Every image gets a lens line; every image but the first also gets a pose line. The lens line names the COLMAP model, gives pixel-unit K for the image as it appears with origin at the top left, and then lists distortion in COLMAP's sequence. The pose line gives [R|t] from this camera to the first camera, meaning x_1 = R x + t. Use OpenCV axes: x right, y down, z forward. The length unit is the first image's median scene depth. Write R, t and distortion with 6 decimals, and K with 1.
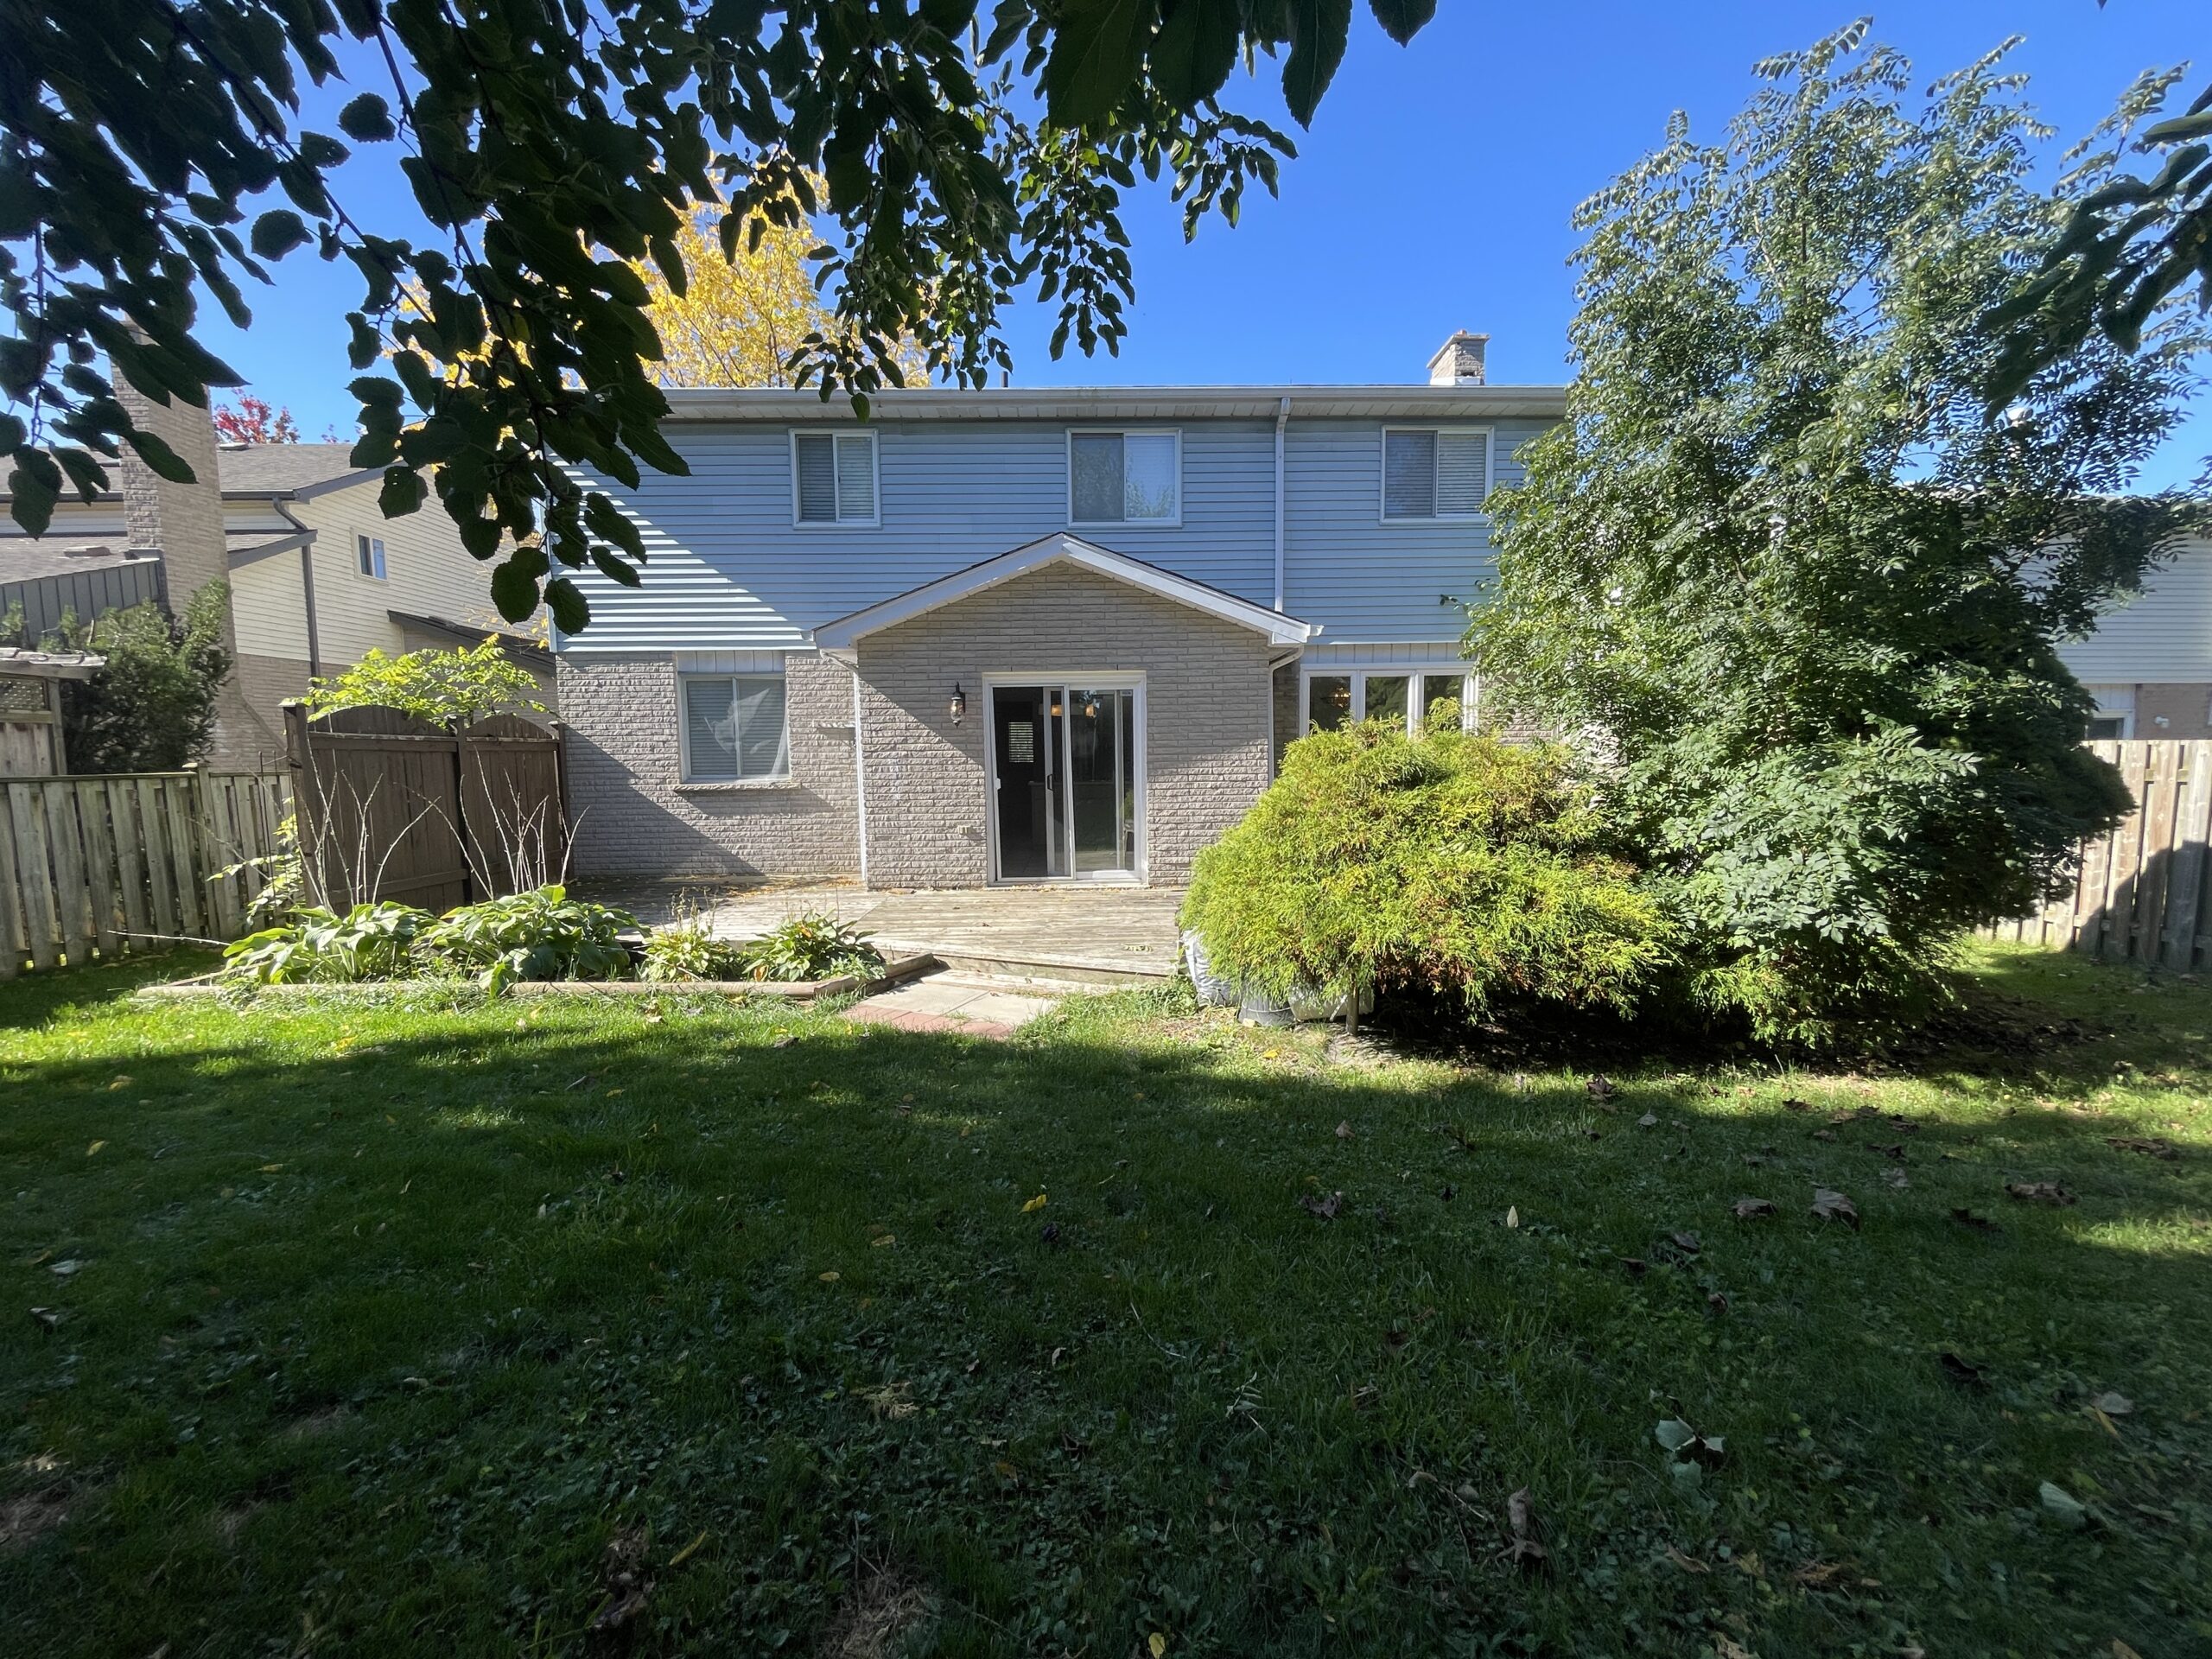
lens RADIAL K [[891.6, 0, 1106.9], [0, 891.6, 835.7], [0, 0, 1]] dist [-0.001648, 0.000046]
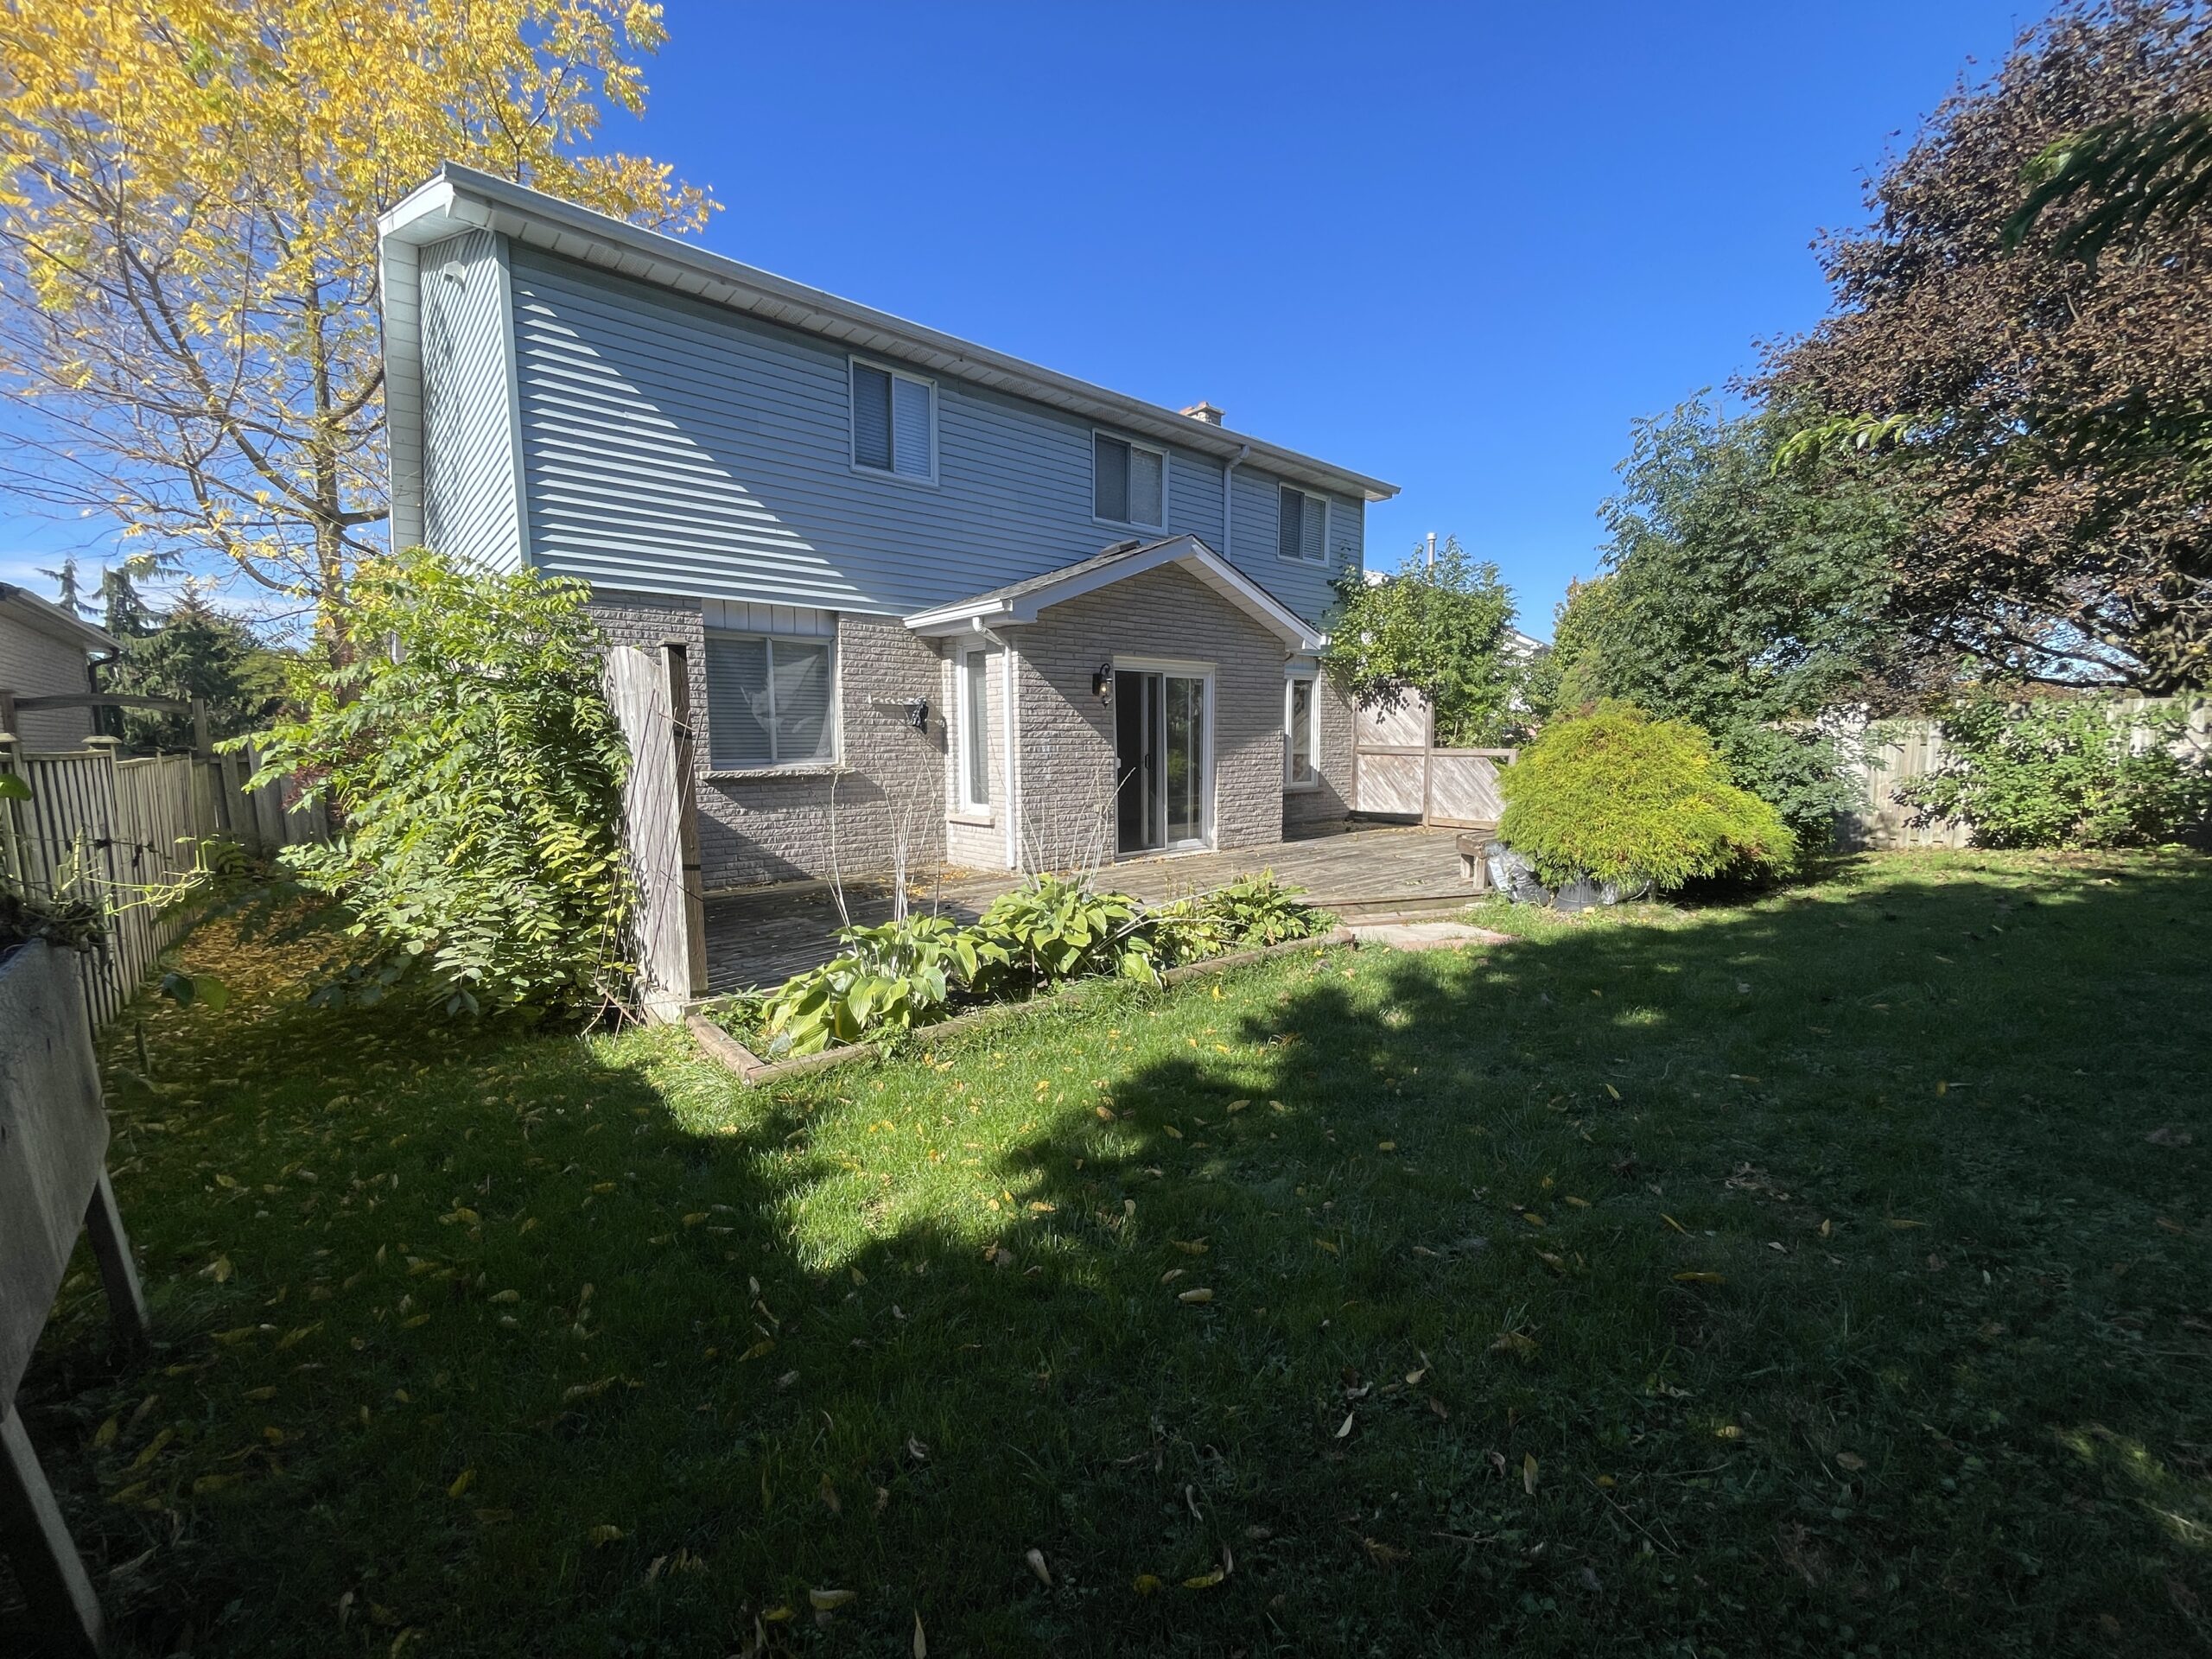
lens RADIAL K [[891.6, 0, 1106.7], [0, 891.6, 833.0], [0, 0, 1]] dist [-0.001648, 0.000046]
pose [[0.766943, -0.060473, 0.638859, -0.734927], [0.059093, 0.997975, 0.023526, -0.001798], [-0.638988, 0.019709, 0.768964, 0.189130]]
